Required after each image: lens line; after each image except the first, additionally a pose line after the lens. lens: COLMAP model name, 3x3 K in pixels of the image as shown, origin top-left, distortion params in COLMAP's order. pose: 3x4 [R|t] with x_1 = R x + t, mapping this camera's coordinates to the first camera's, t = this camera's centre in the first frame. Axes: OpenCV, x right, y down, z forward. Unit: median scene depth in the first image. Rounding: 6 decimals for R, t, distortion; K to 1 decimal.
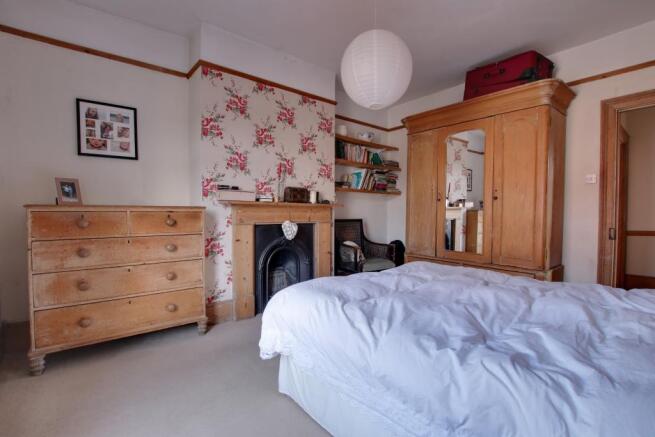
lens RADIAL K [[306.7, 0, 321.9], [0, 306.7, 220.6], [0, 0, 1]] dist [-0.024088, -0.000671]
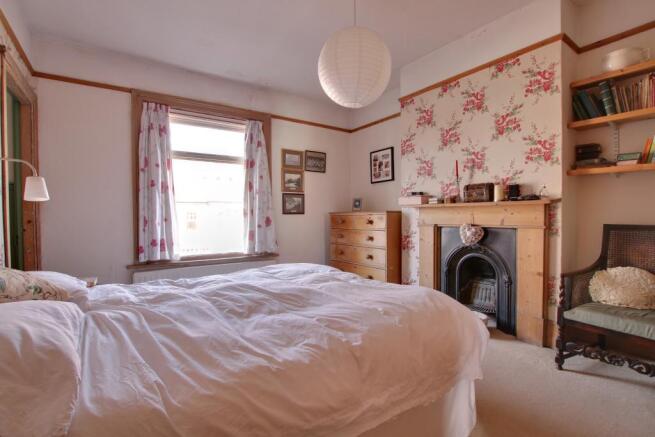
lens RADIAL K [[306.7, 0, 321.6], [0, 306.7, 219.3], [0, 0, 1]] dist [-0.024088, -0.000671]
pose [[-0.081724, 0.006857, -0.996631, 0.849488], [-0.014235, 0.999866, 0.008047, -0.013426], [0.996553, 0.014845, -0.081615, 0.702718]]
